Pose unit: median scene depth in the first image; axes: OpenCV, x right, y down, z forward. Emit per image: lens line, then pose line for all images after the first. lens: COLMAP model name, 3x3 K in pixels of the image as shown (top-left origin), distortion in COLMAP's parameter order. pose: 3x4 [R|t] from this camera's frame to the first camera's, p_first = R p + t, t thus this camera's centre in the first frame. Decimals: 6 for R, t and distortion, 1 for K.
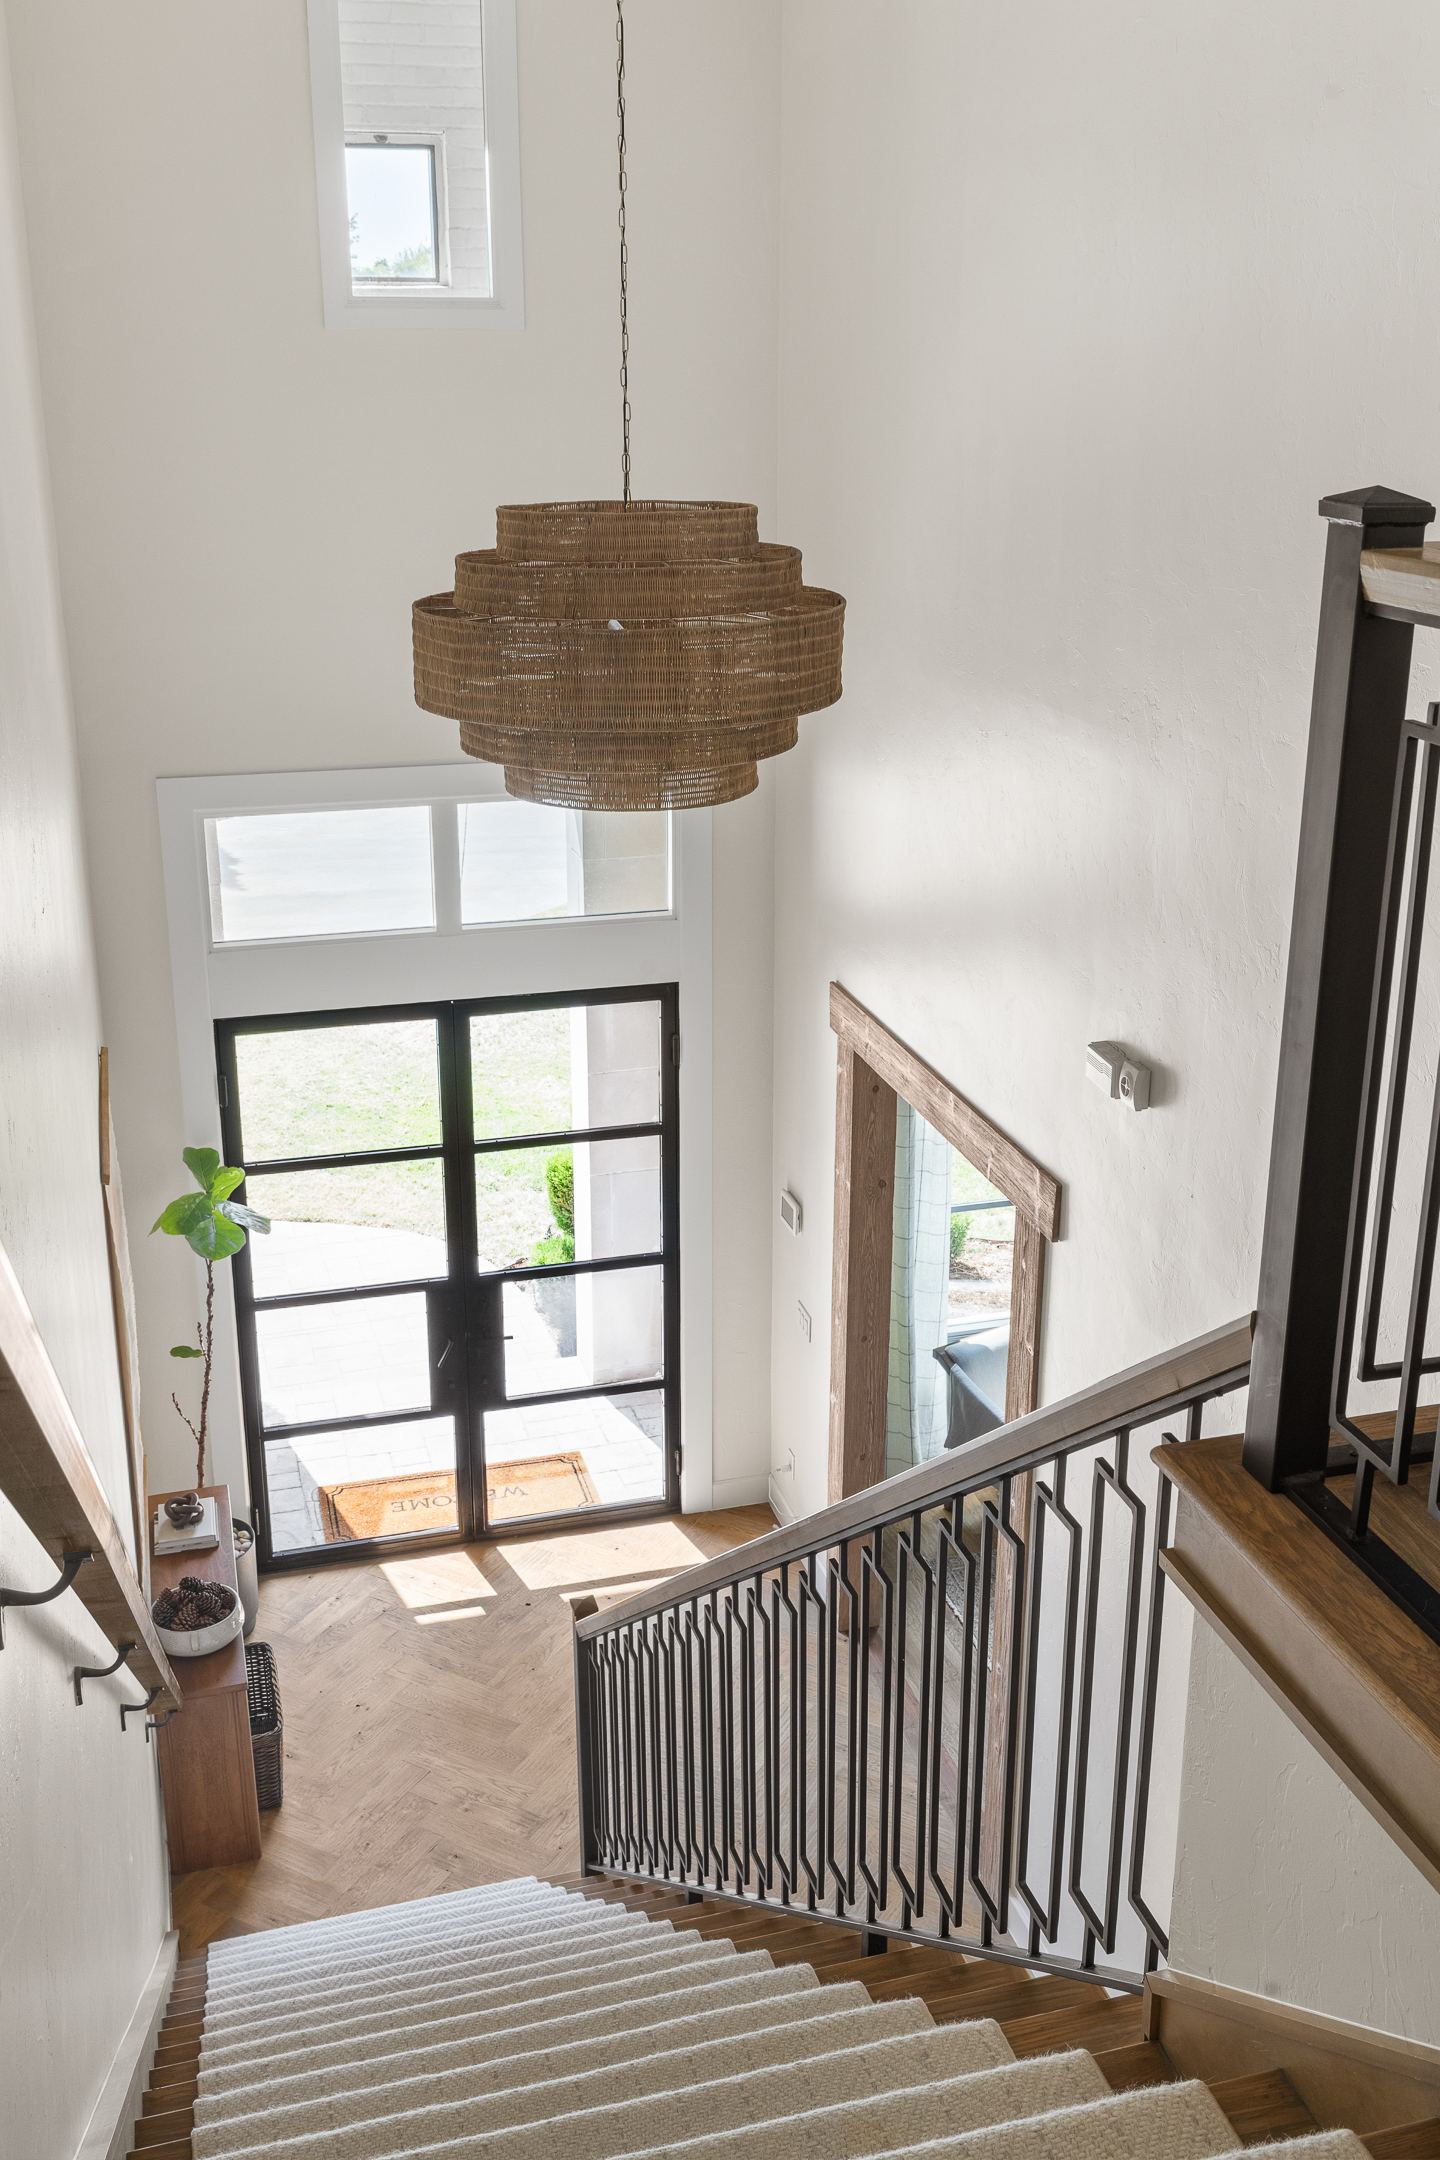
lens RADIAL K [[1888.1, 0, 718.1], [0, 1888.1, 1003.2], [0, 0, 1]] dist [0.013636, -0.001055]
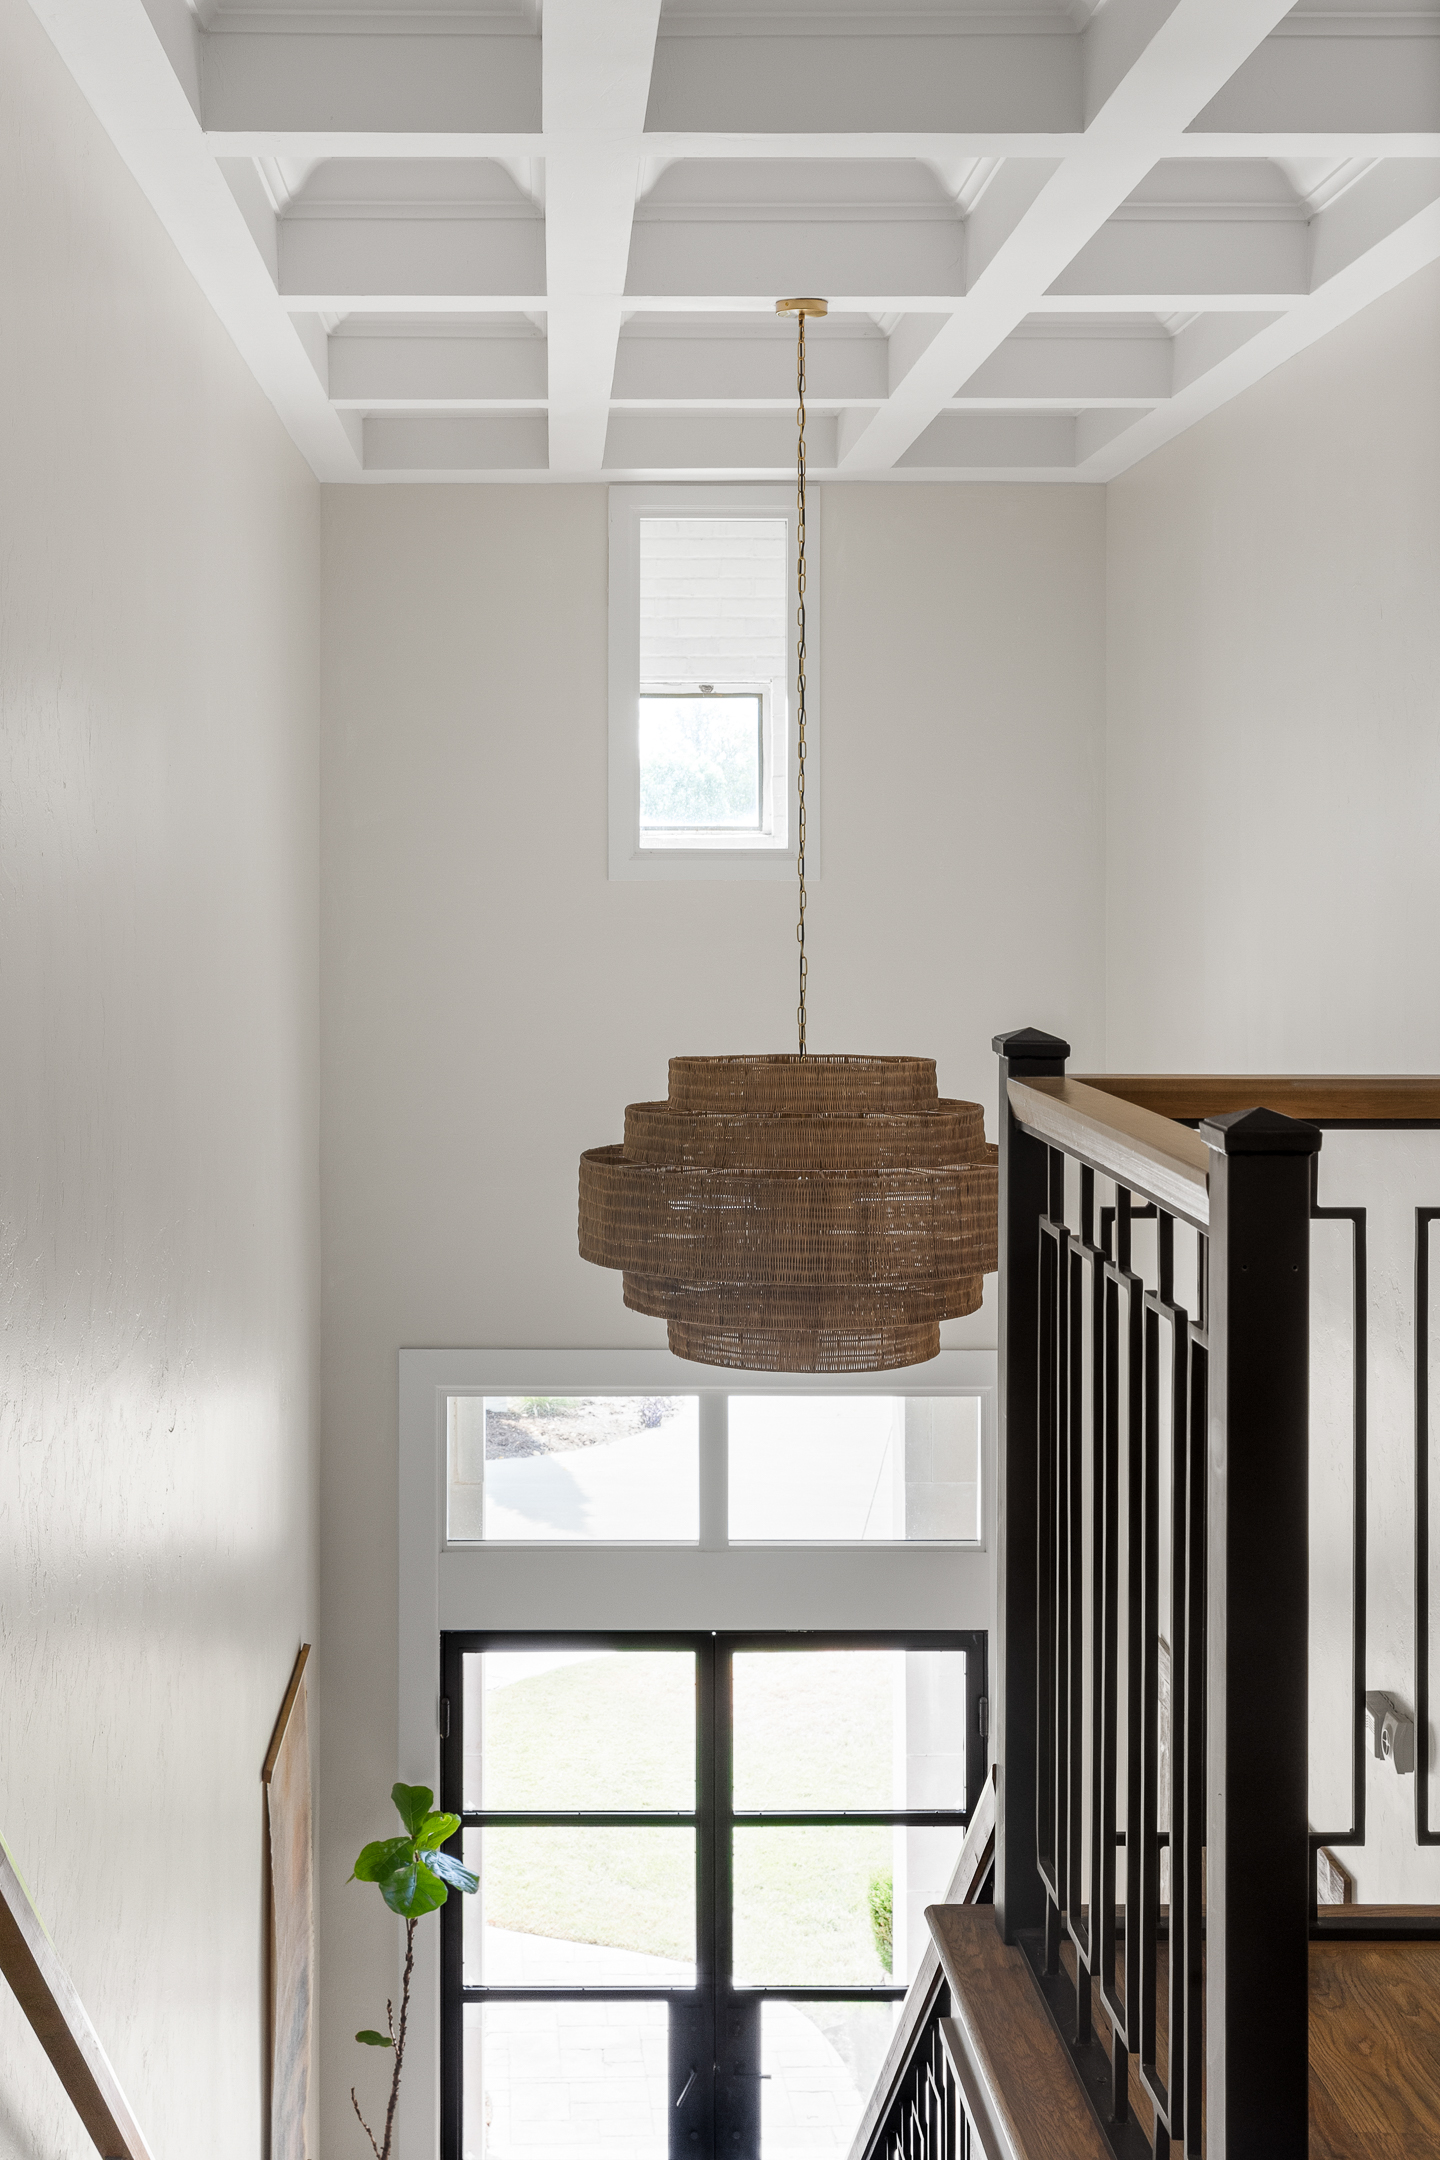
lens RADIAL K [[2601.2, 0, 690.8], [0, 2601.2, 1075.9], [0, 0, 1]] dist [0.017551, -0.015077]
pose [[0.967032, 0.017394, -0.254059, 0.144123], [-0.082332, 0.965439, -0.247285, 0.048976], [0.240977, 0.260049, 0.935042, -0.158696]]
